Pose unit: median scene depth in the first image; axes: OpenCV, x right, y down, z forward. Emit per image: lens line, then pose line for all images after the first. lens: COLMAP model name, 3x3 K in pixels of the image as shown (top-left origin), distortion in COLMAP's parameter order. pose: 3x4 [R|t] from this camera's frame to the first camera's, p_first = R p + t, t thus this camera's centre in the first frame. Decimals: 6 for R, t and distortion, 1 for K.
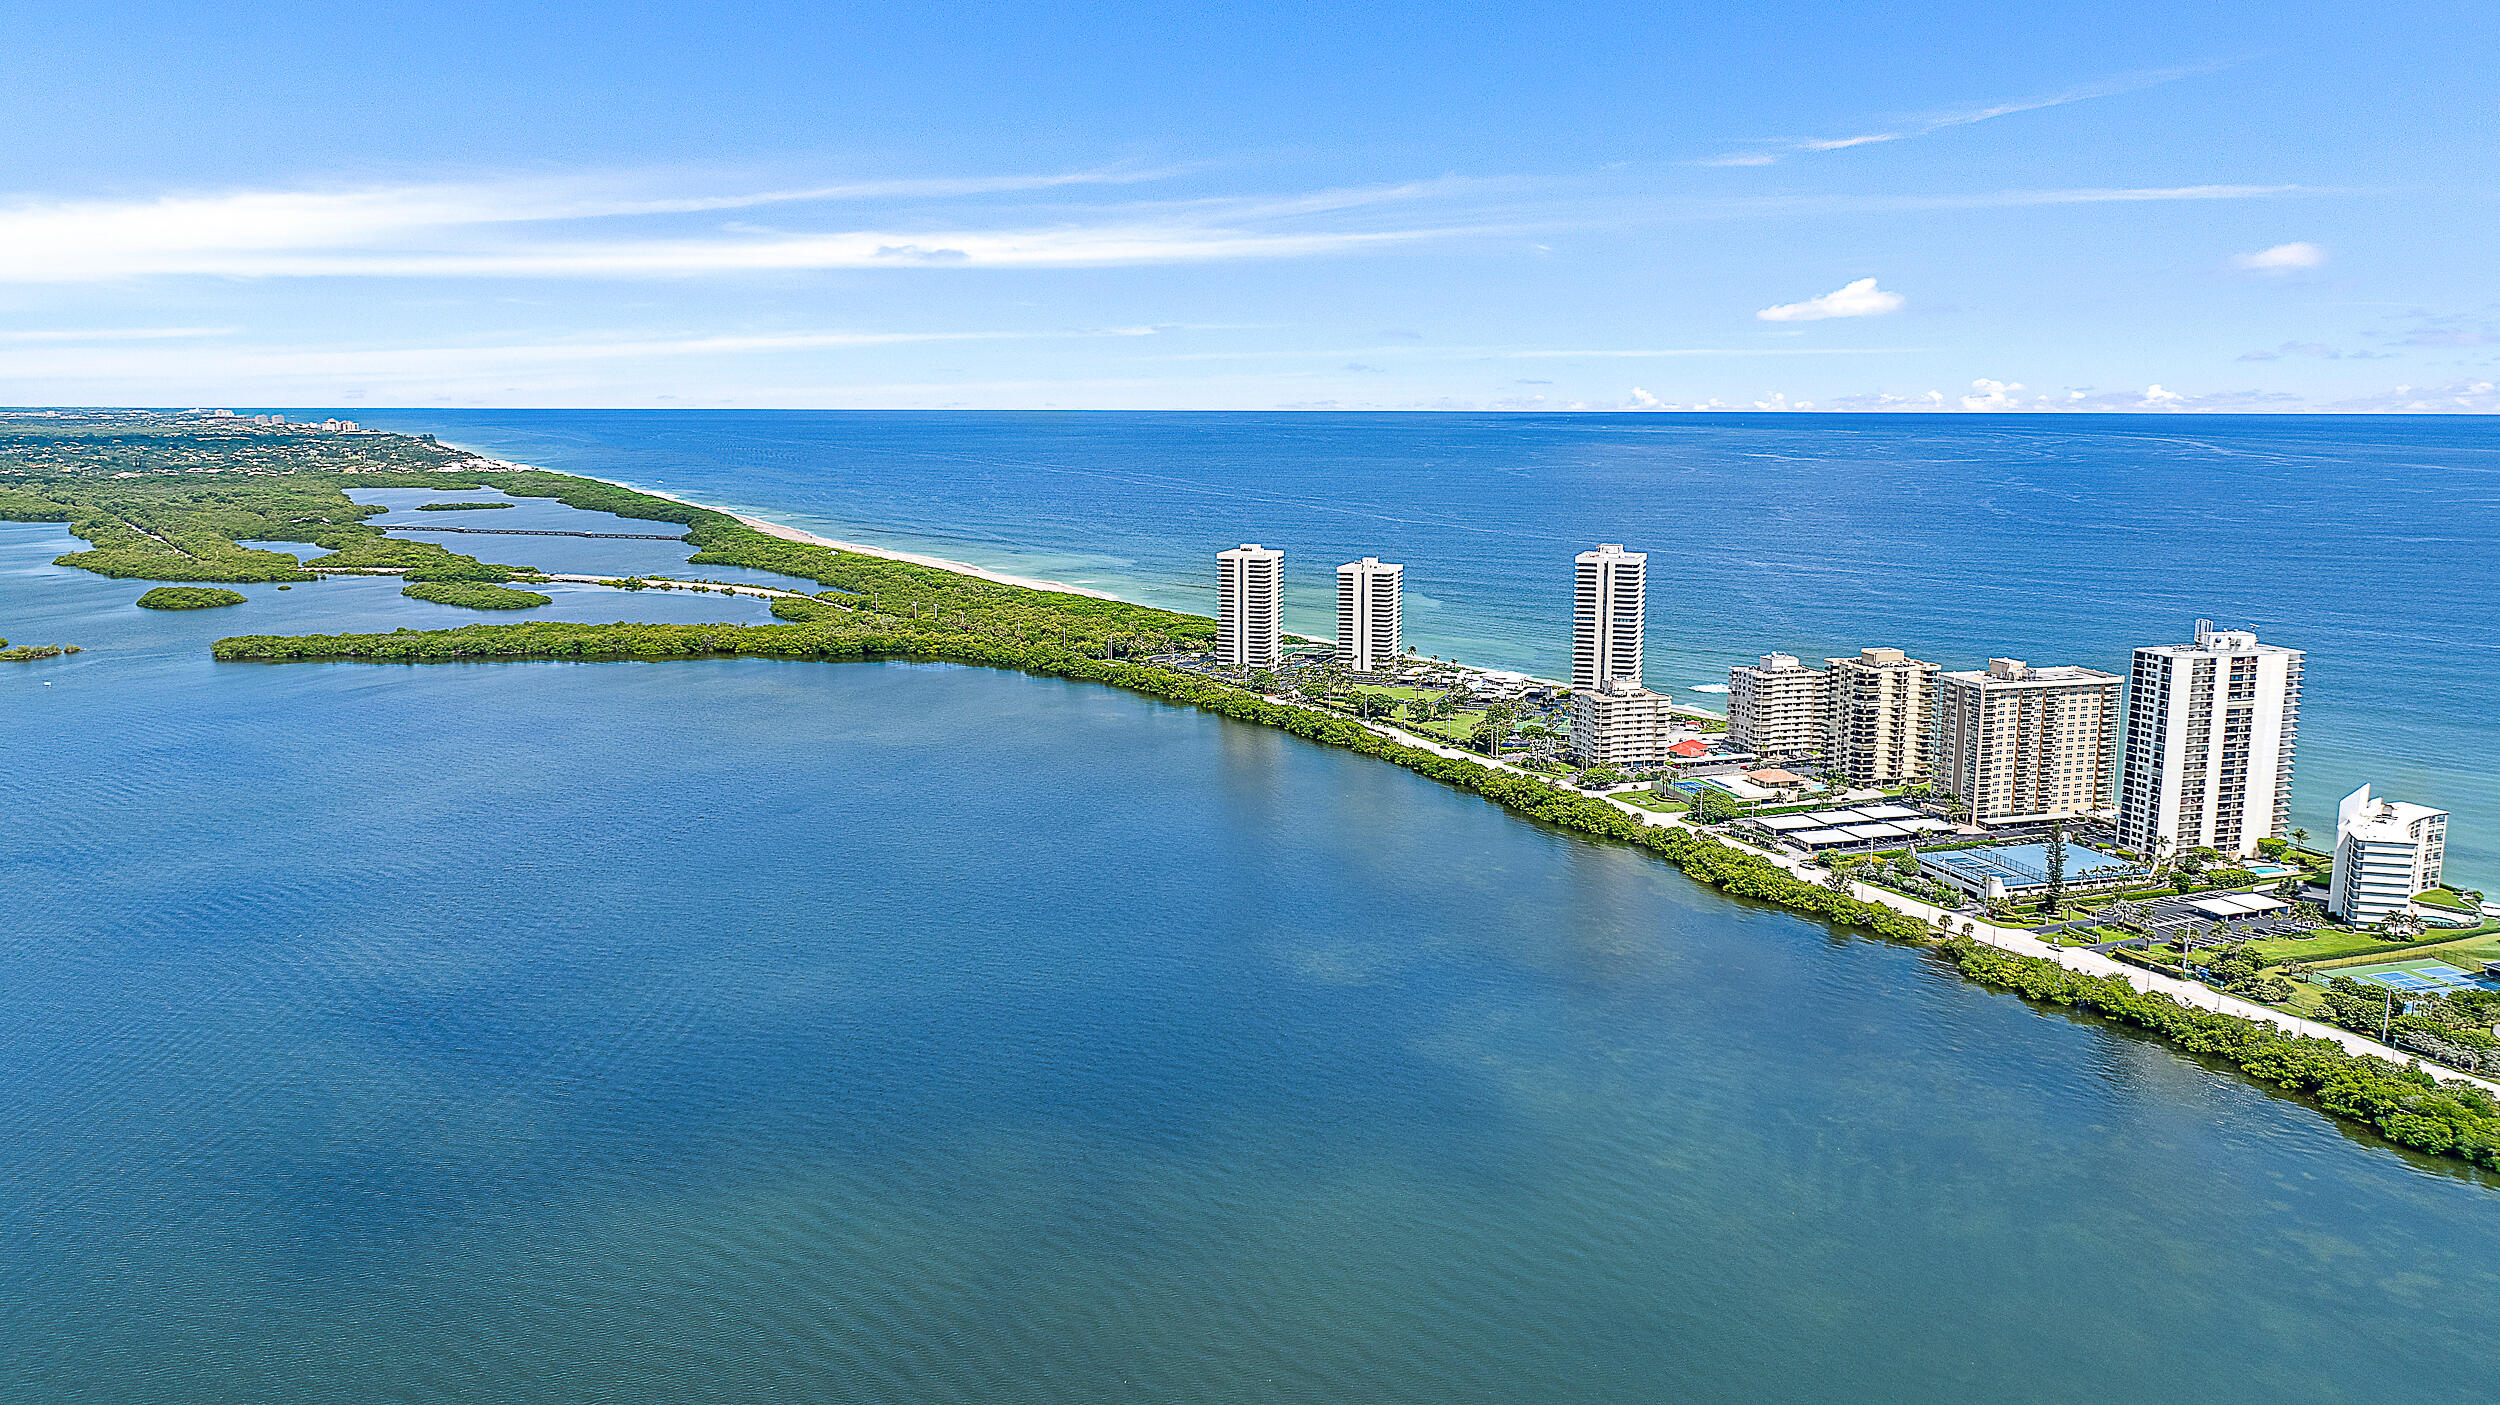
lens RADIAL K [[1832.1, 0, 1250.0], [0, 1832.1, 702.5], [0, 0, 1]] dist [-0.002165, -0.033673]
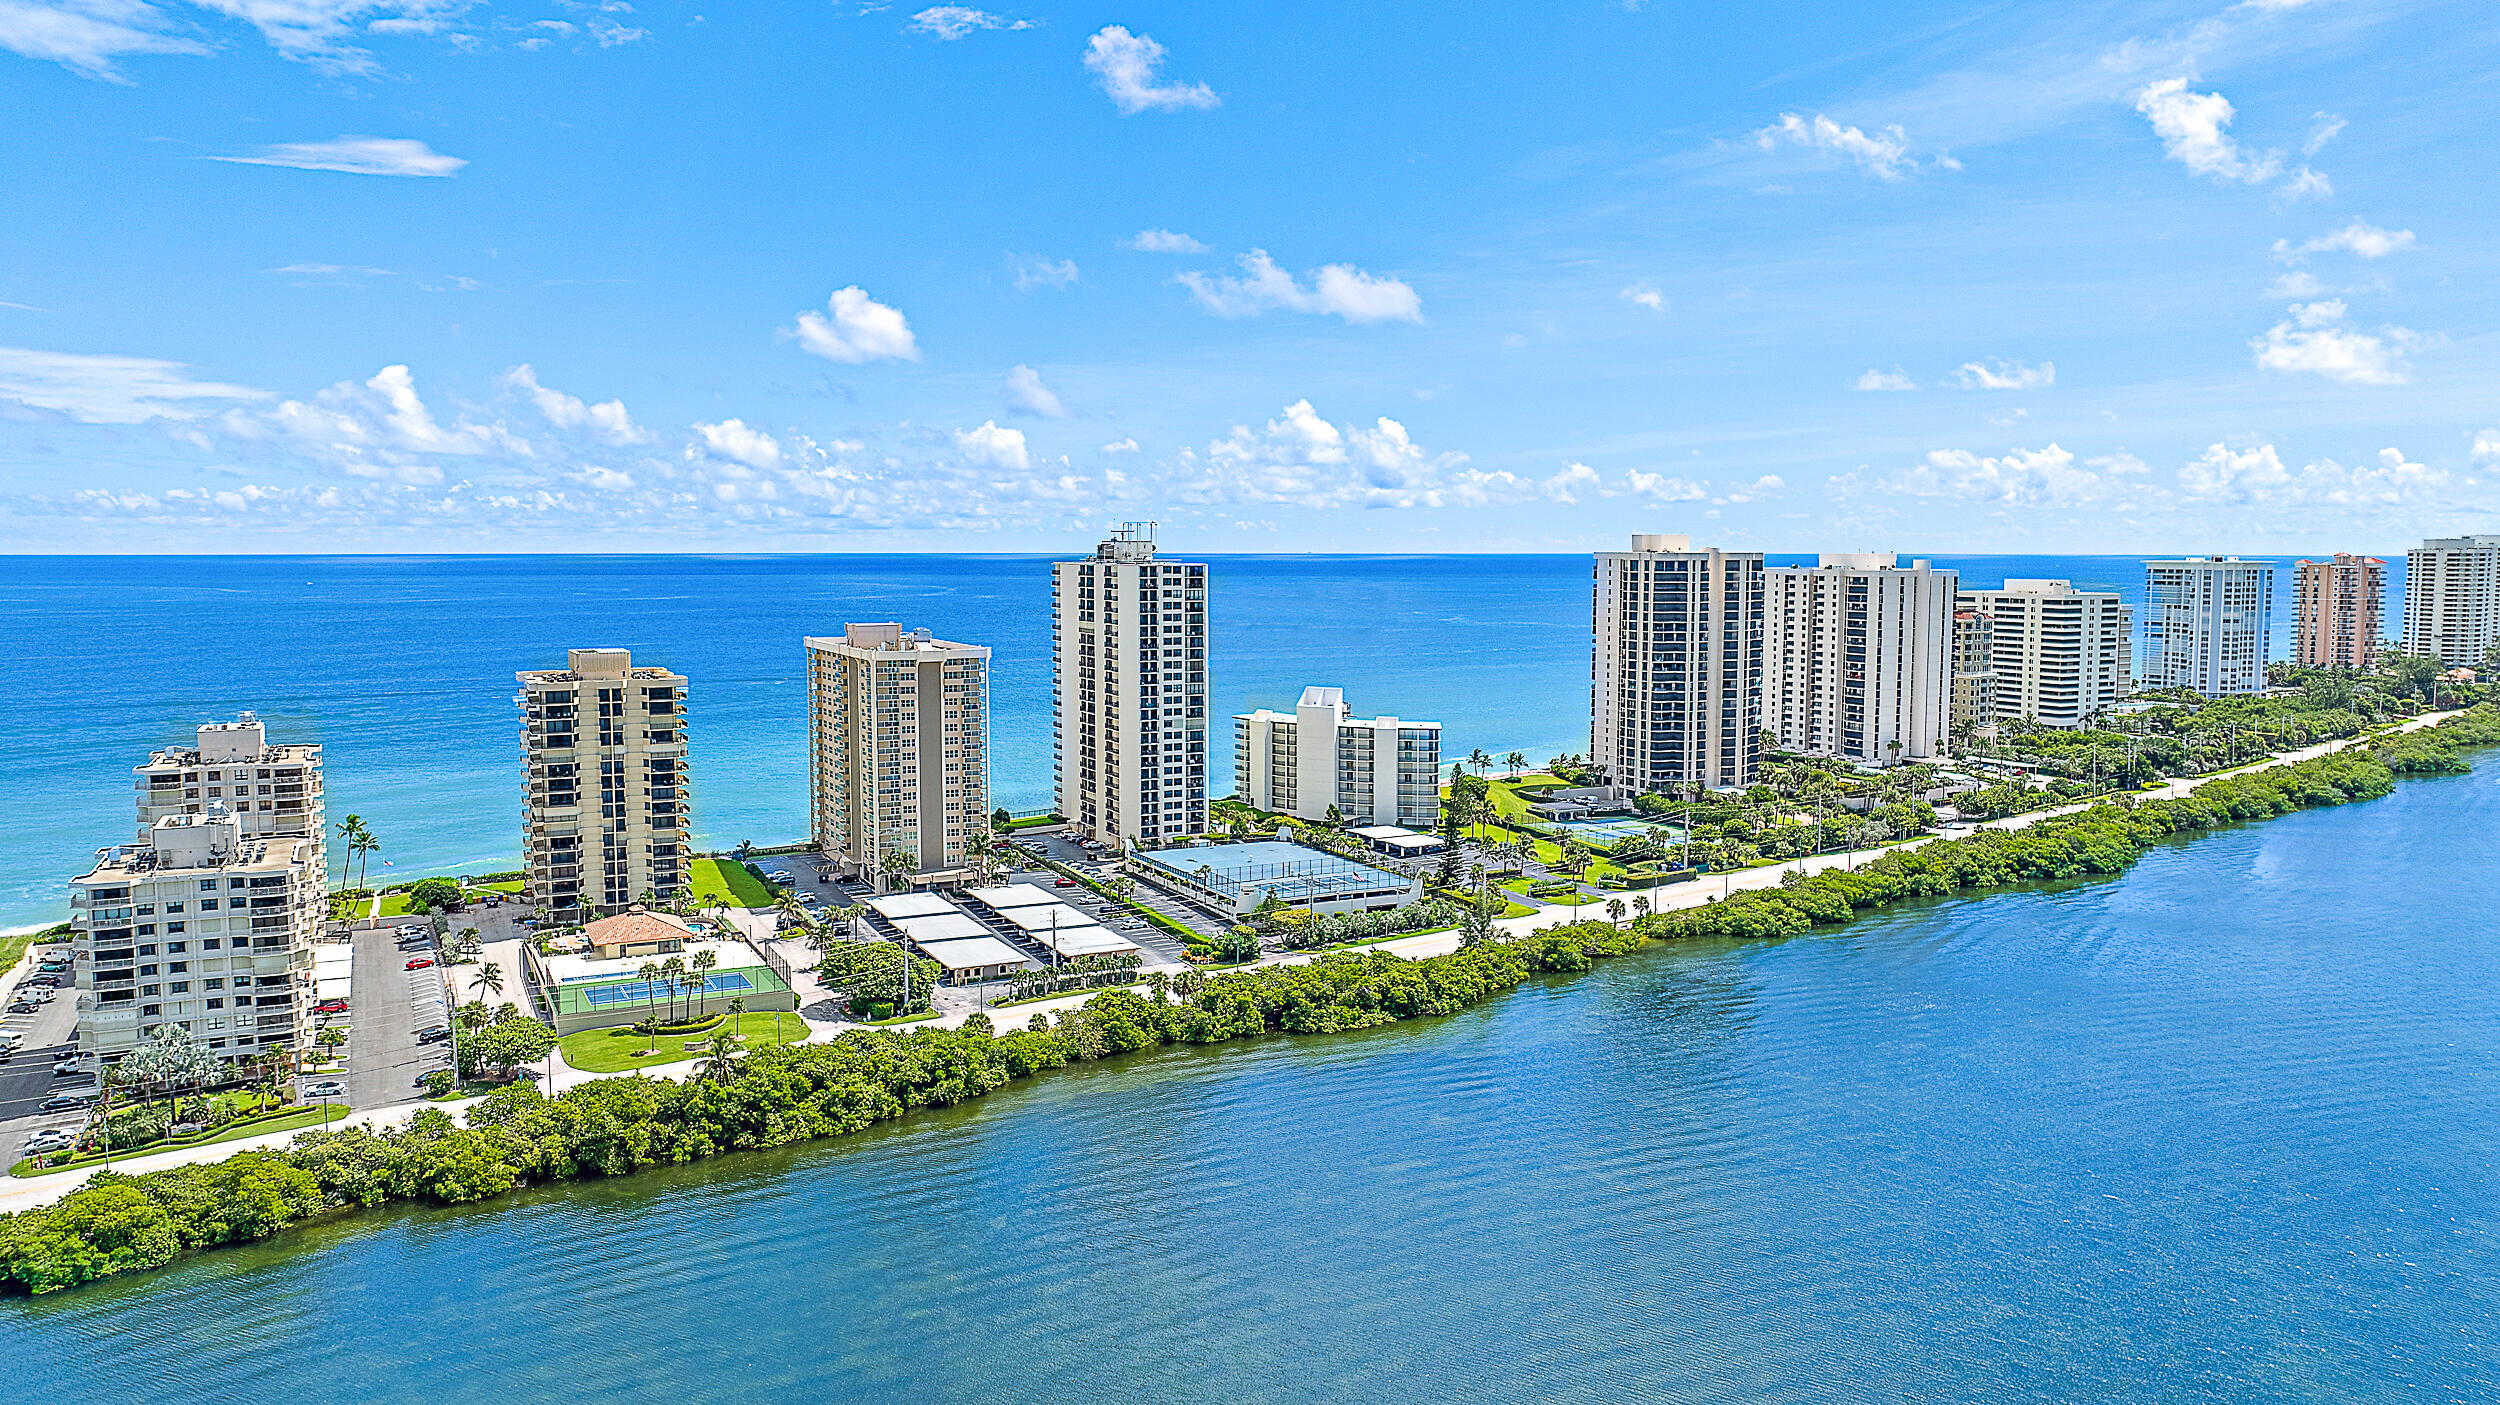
lens RADIAL K [[1789.3, 0, 1250.0], [0, 1789.3, 702.5], [0, 0, 1]] dist [-0.009860, -0.019538]
pose [[-0.200615, -0.083431, 0.976111, -0.181589], [0.168021, 0.978674, 0.118182, -0.043079], [-0.965154, 0.187716, -0.182319, 0.916592]]
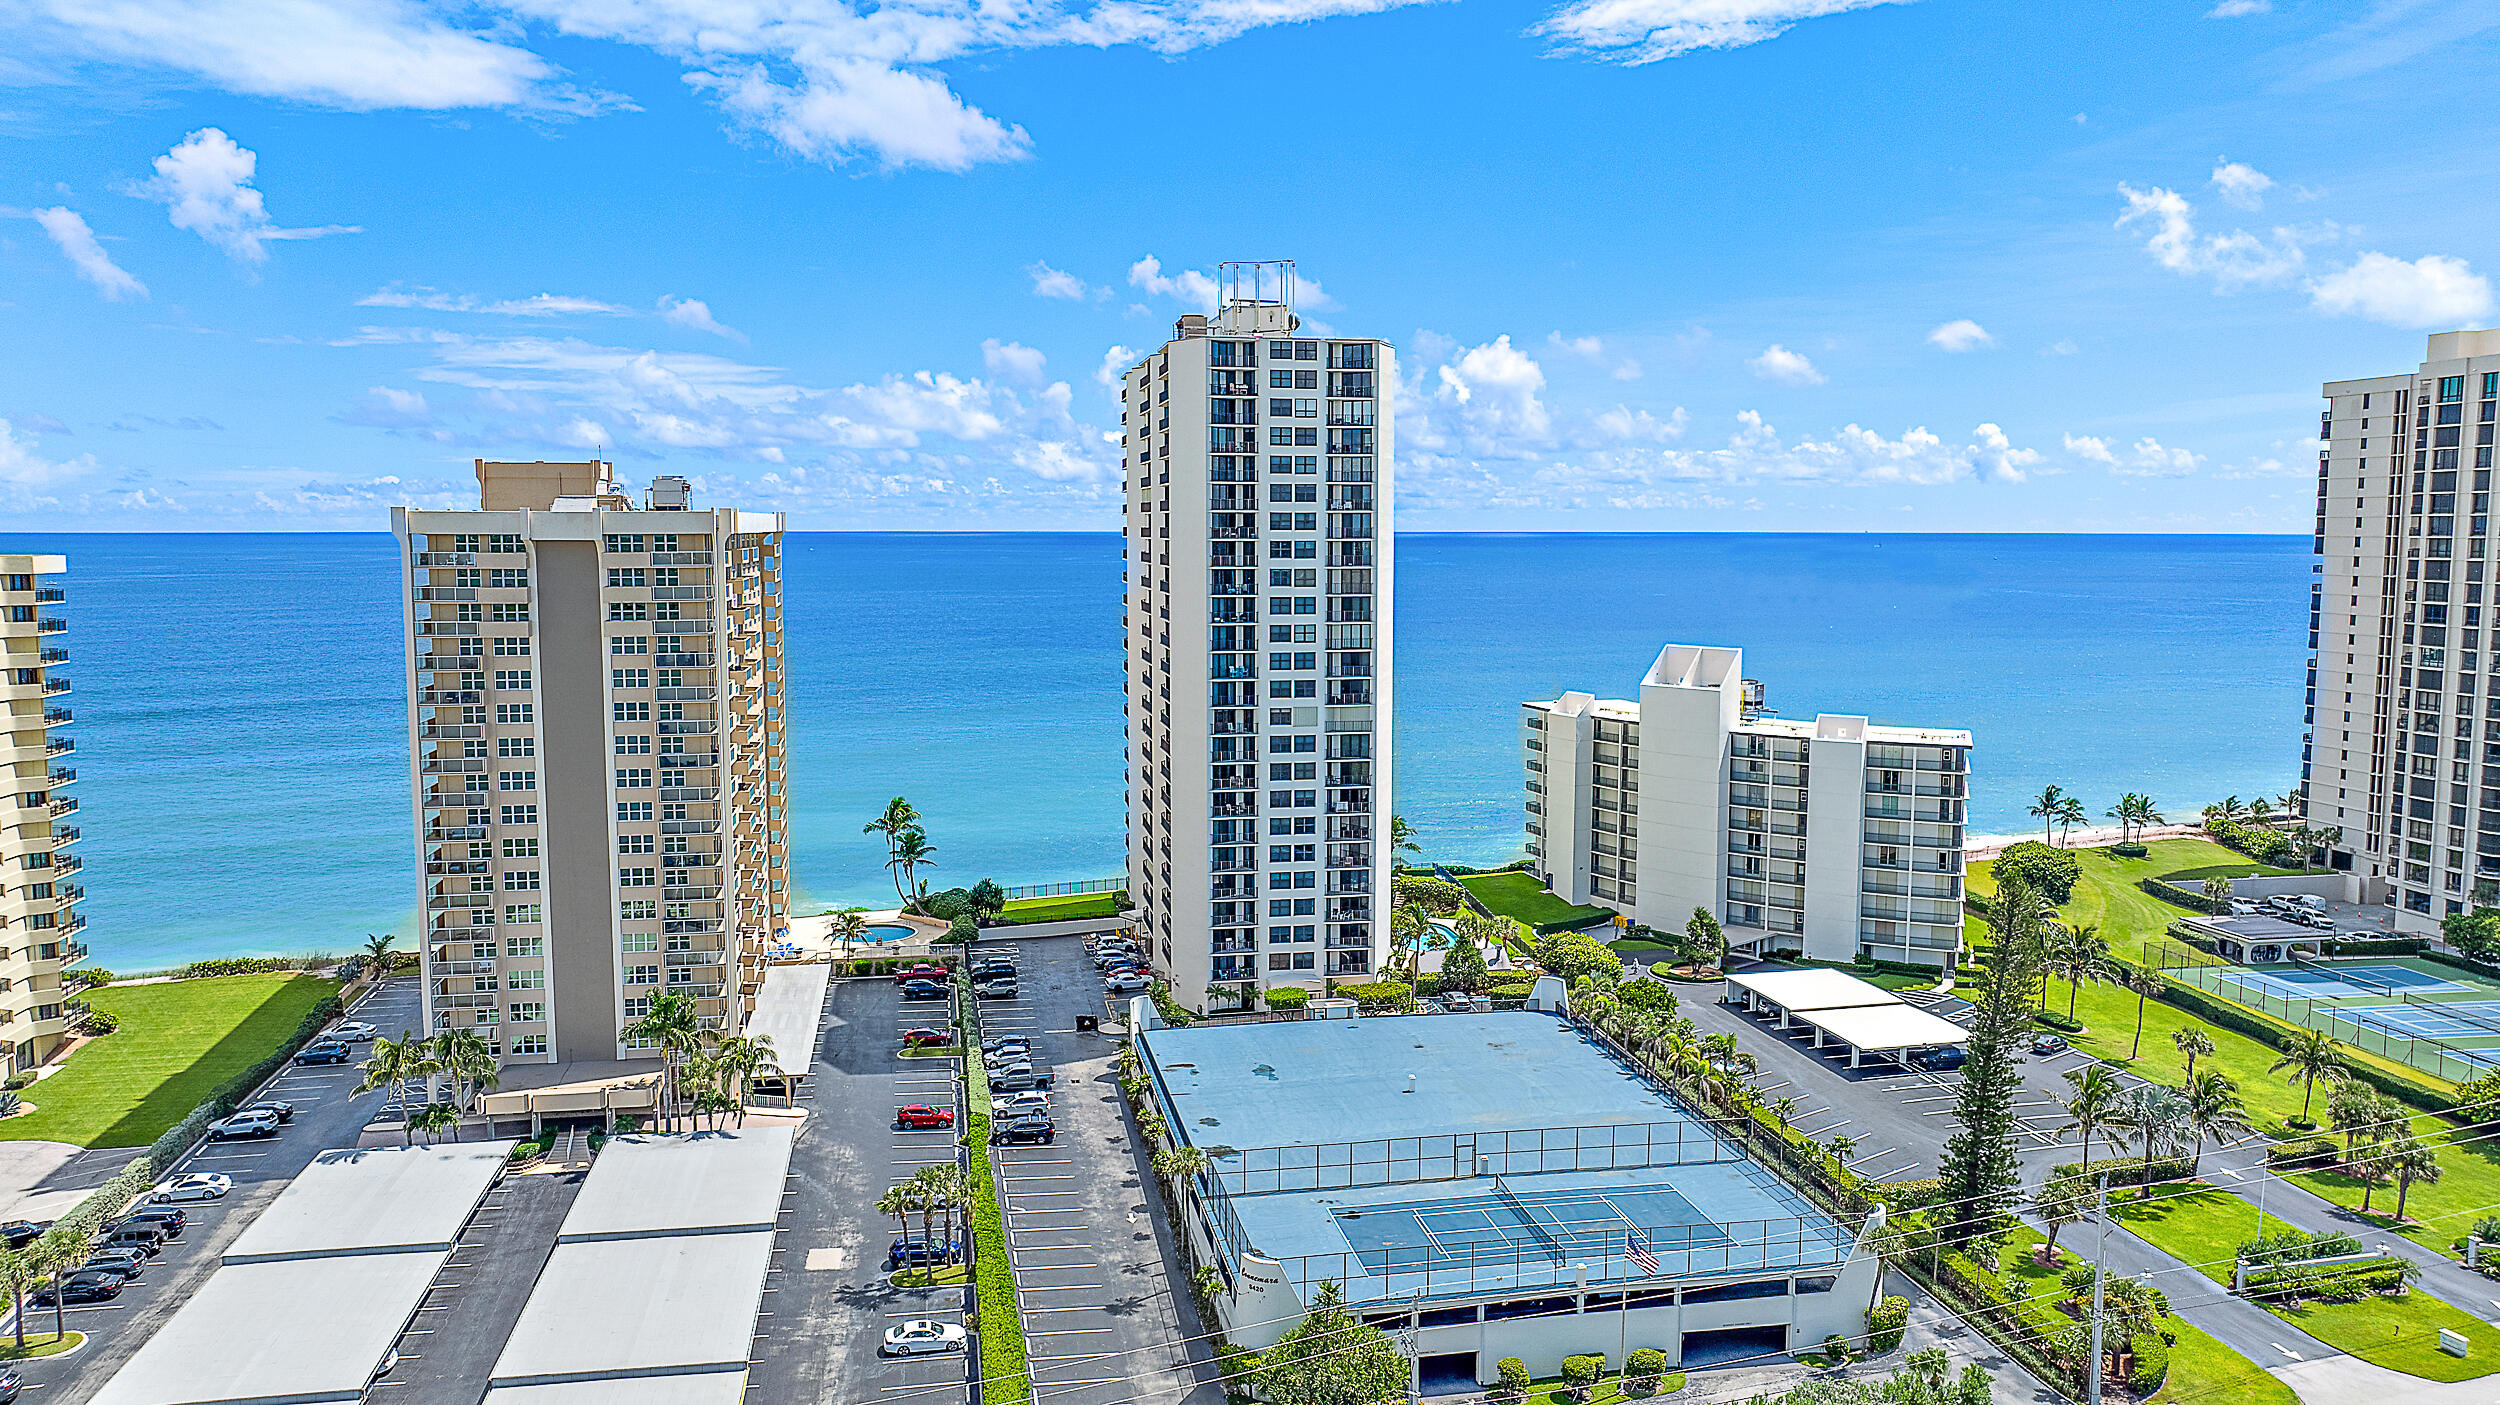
lens RADIAL K [[1789.3, 0, 1250.0], [0, 1789.3, 702.5], [0, 0, 1]] dist [-0.009860, -0.019538]
pose [[0.084271, -0.094532, 0.991949, 0.153372], [0.170060, 0.982249, 0.079160, 0.006924], [-0.981824, 0.162020, 0.098851, 0.814622]]
